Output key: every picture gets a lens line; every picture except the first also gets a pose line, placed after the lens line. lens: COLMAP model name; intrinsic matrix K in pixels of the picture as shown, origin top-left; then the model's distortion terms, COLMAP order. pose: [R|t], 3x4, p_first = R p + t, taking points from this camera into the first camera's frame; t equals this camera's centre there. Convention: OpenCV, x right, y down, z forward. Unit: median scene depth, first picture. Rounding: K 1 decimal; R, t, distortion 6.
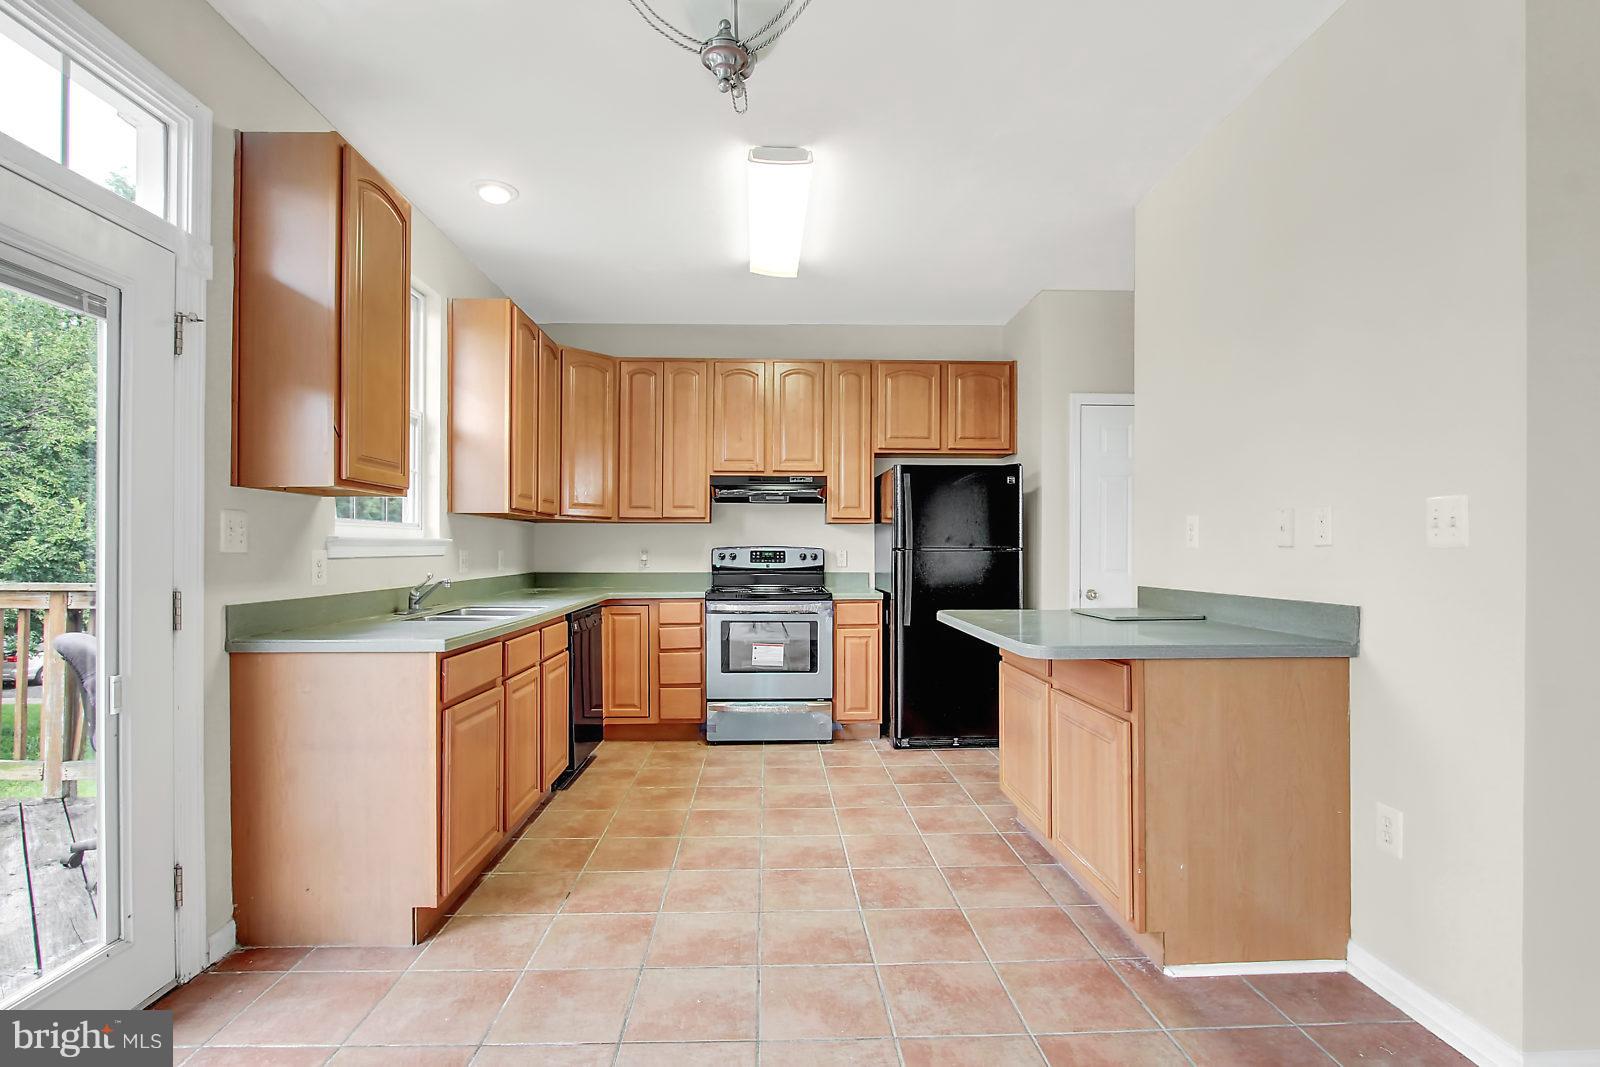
lens RADIAL K [[758.5, 0, 791.1], [0, 758.5, 548.1], [0, 0, 1]] dist [-0.016256, 0.000540]
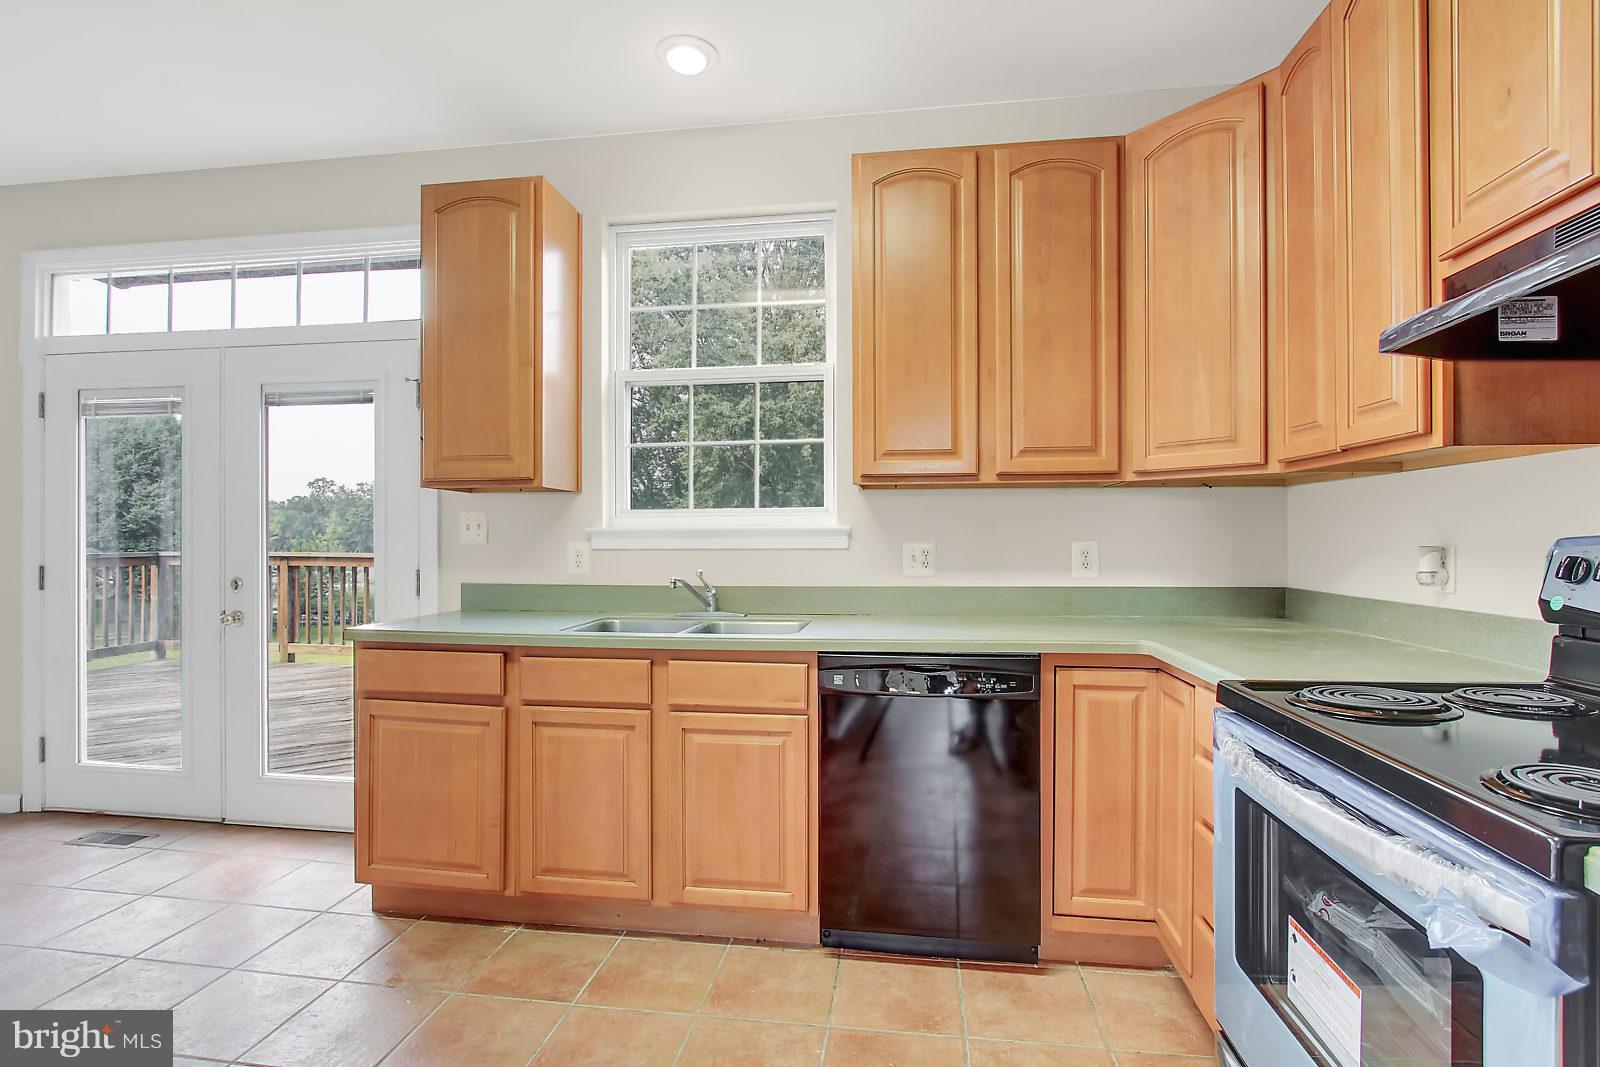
lens RADIAL K [[751.8, 0, 805.5], [0, 751.8, 538.6], [0, 0, 1]] dist [-0.016693, 0.000708]
pose [[-0.164871, -0.002060, -0.986313, 0.220943], [0.001182, 0.999997, -0.002286, 0.000384], [0.986314, -0.001542, -0.164868, 0.875727]]
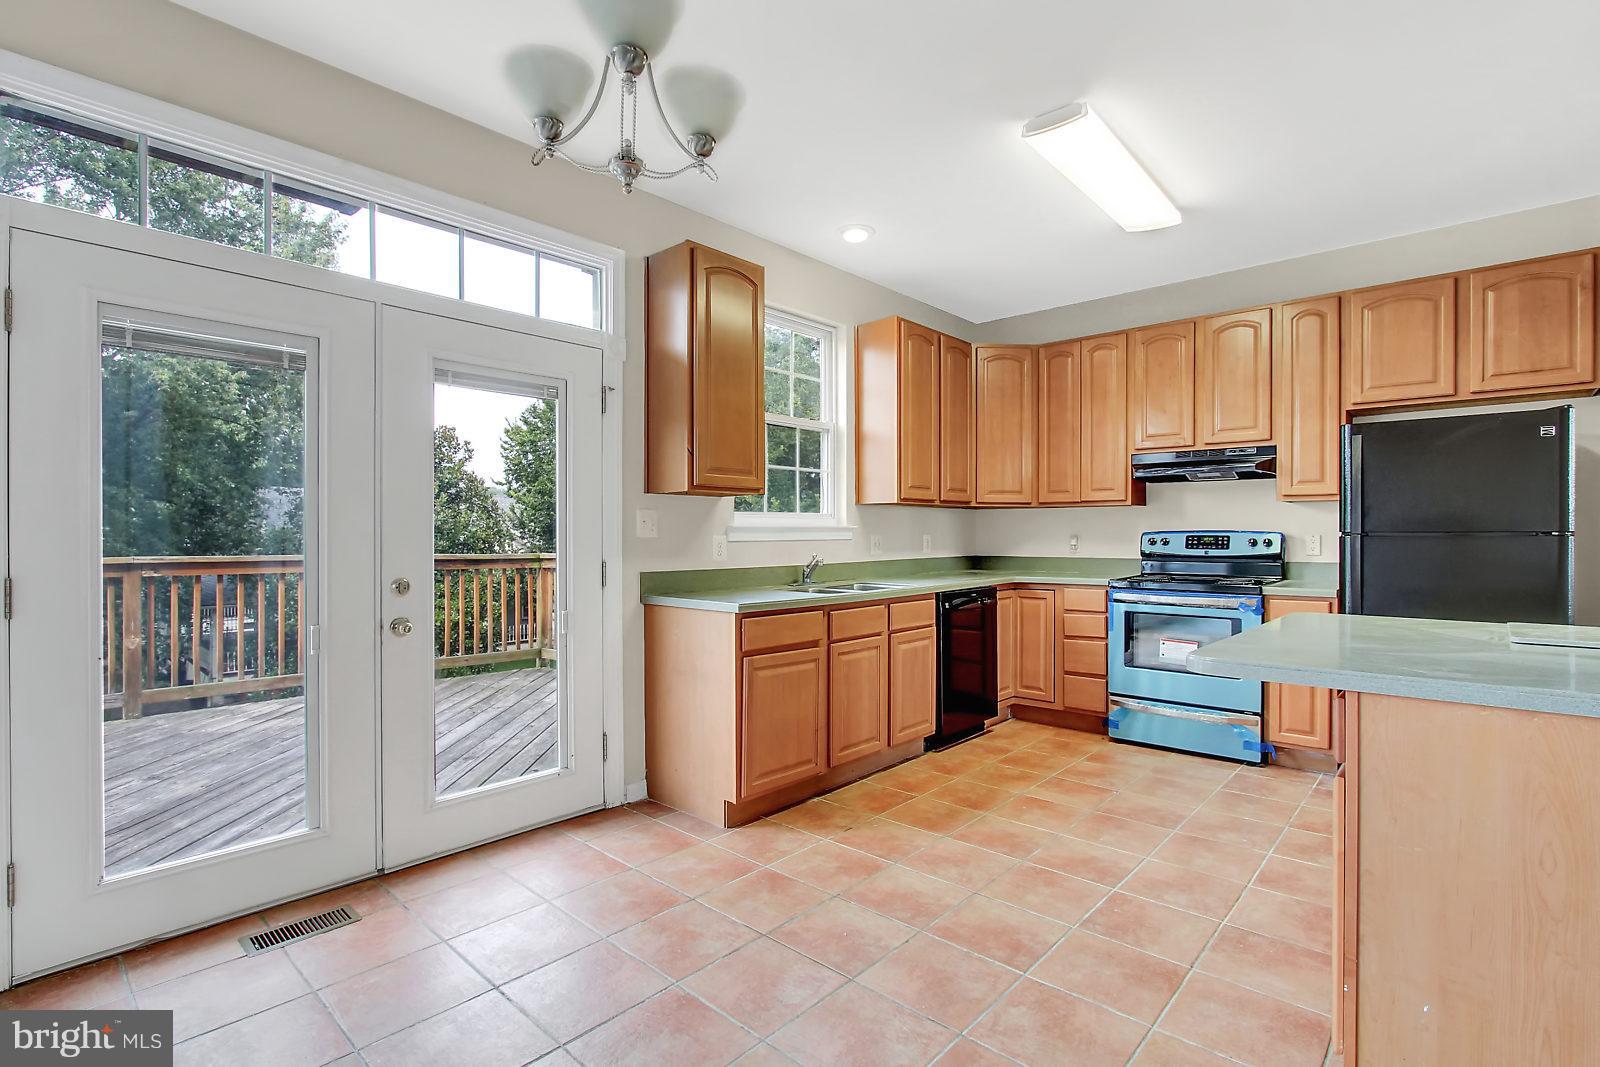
lens RADIAL K [[751.8, 0, 805.5], [0, 751.8, 538.6], [0, 0, 1]] dist [-0.016693, 0.000708]
pose [[0.719610, 0.003434, -0.694370, 0.262752], [0.002977, 0.999963, 0.008031, -0.001267], [0.694372, -0.007847, 0.719573, 0.065998]]
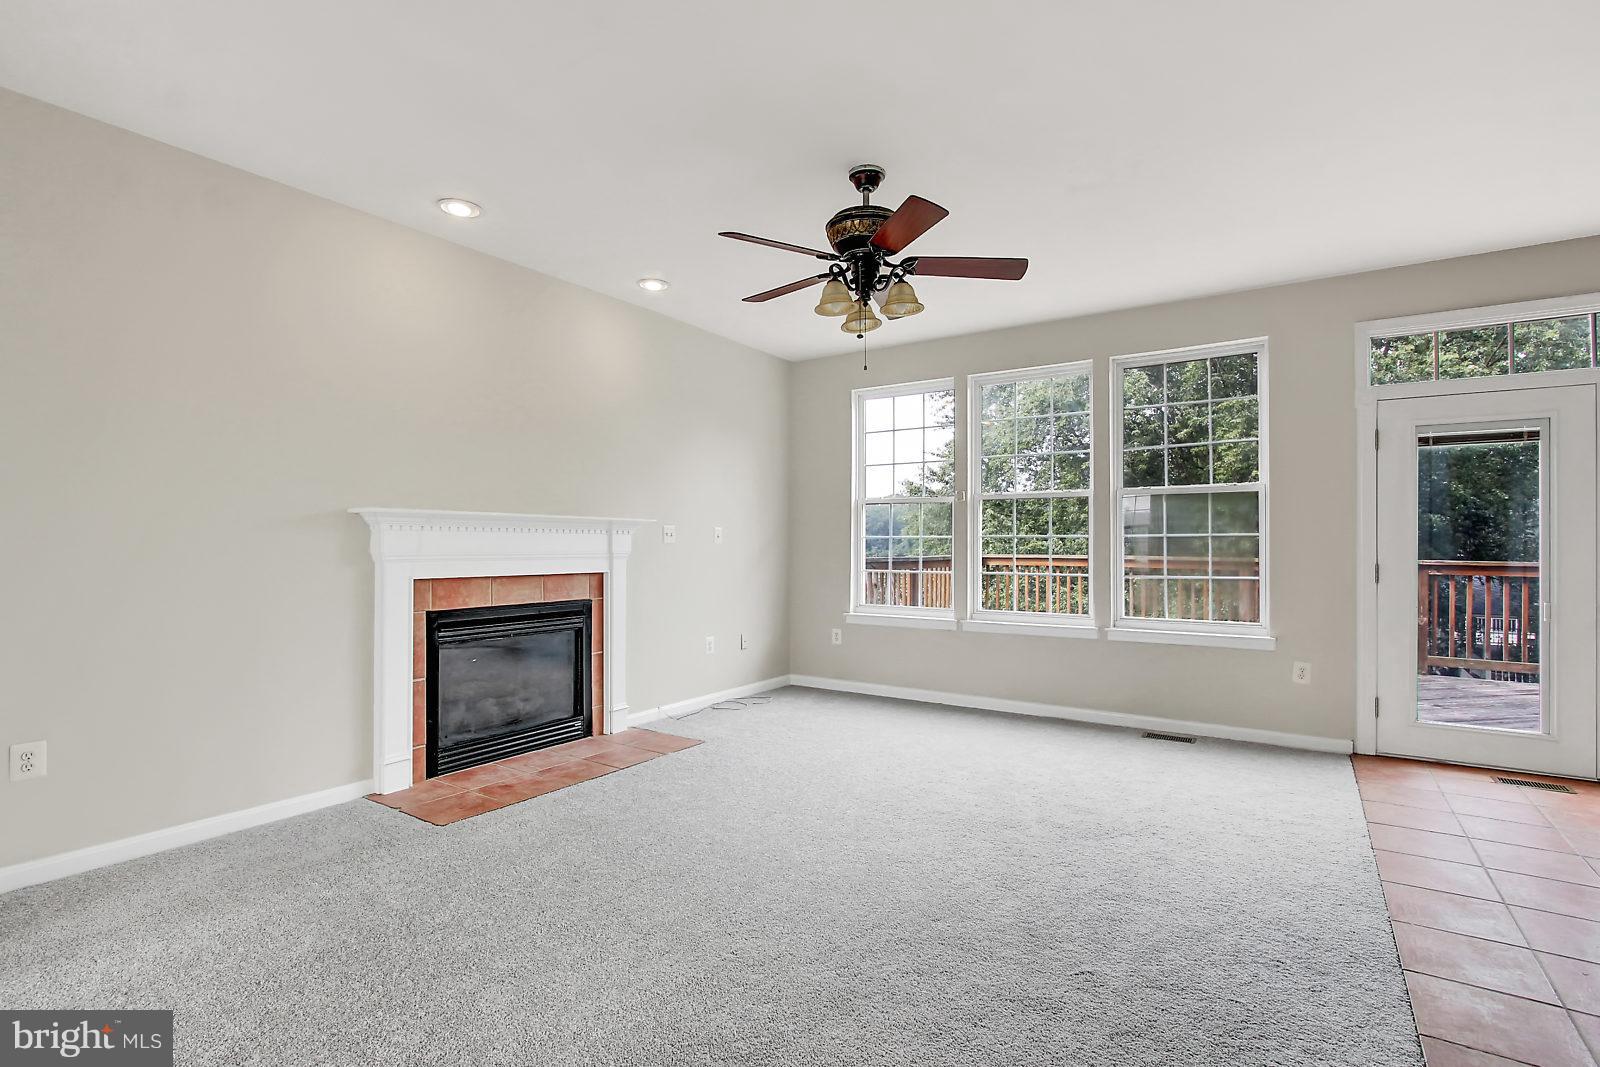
lens RADIAL K [[751.8, 0, 805.5], [0, 751.8, 538.6], [0, 0, 1]] dist [-0.016693, 0.000708]
pose [[-0.575530, -0.007130, -0.817750, 0.790457], [0.000373, 0.999960, -0.008981, 0.000014], [0.817781, -0.005474, -0.575504, 0.005053]]
